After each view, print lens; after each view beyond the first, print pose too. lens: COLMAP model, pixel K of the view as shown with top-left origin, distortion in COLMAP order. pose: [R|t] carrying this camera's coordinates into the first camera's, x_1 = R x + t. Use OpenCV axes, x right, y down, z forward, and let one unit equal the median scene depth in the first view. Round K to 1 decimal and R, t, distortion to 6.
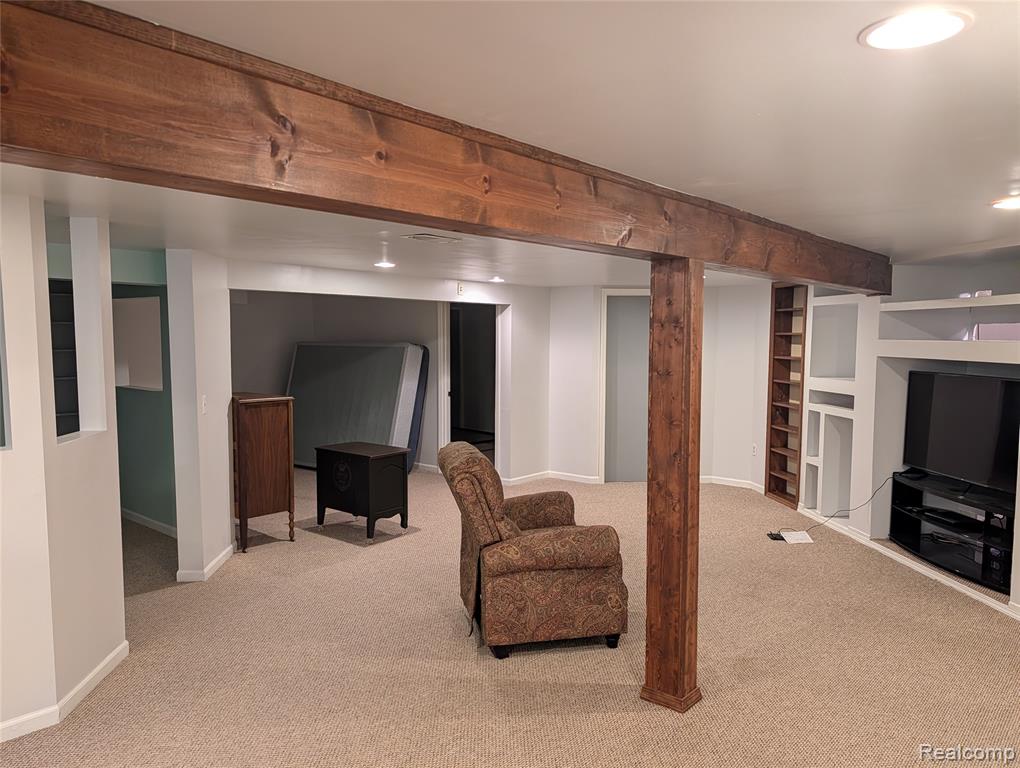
lens RADIAL K [[729.5, 0, 502.2], [0, 729.5, 391.0], [0, 0, 1]] dist [0.034629, -0.035000]
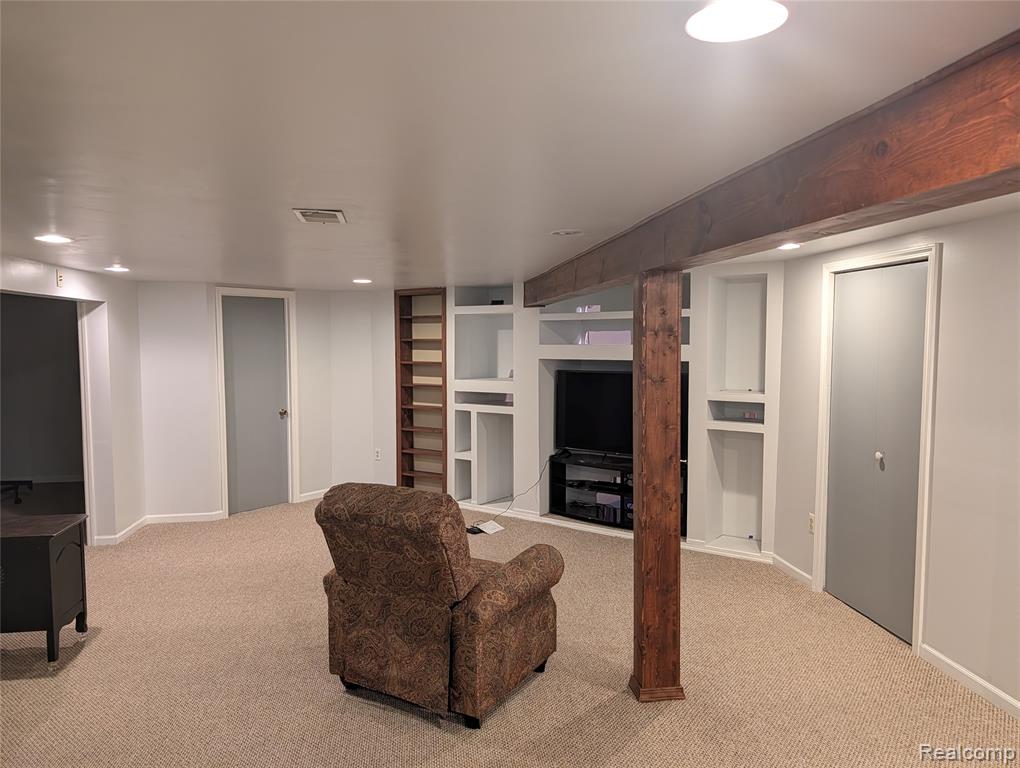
lens RADIAL K [[729.5, 0, 507.3], [0, 729.5, 389.5], [0, 0, 1]] dist [0.034629, -0.035000]
pose [[0.659329, -0.057789, 0.749631, -0.377768], [0.063247, 0.997771, 0.021289, -0.025294], [-0.749190, 0.033375, 0.661514, 0.258577]]
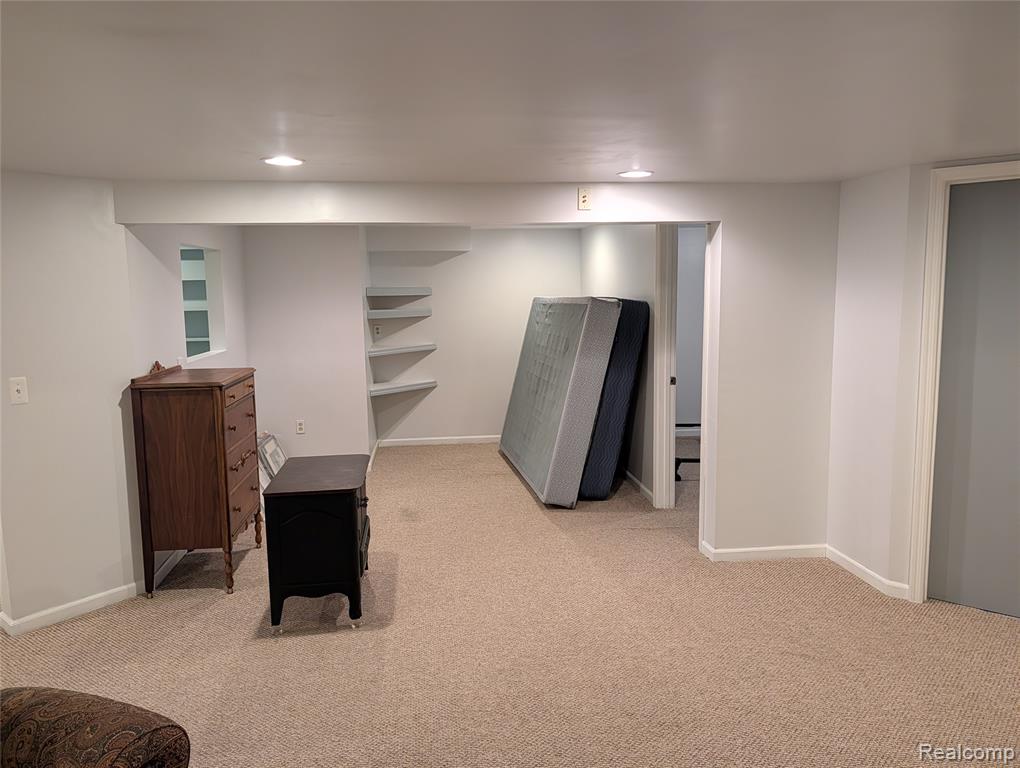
lens RADIAL K [[729.5, 0, 508.0], [0, 729.5, 378.0], [0, 0, 1]] dist [0.034629, -0.035000]
pose [[0.726339, 0.076984, -0.683011, 0.349649], [-0.035132, 0.996567, 0.074964, -0.054447], [0.686438, -0.030454, 0.726551, 0.676343]]
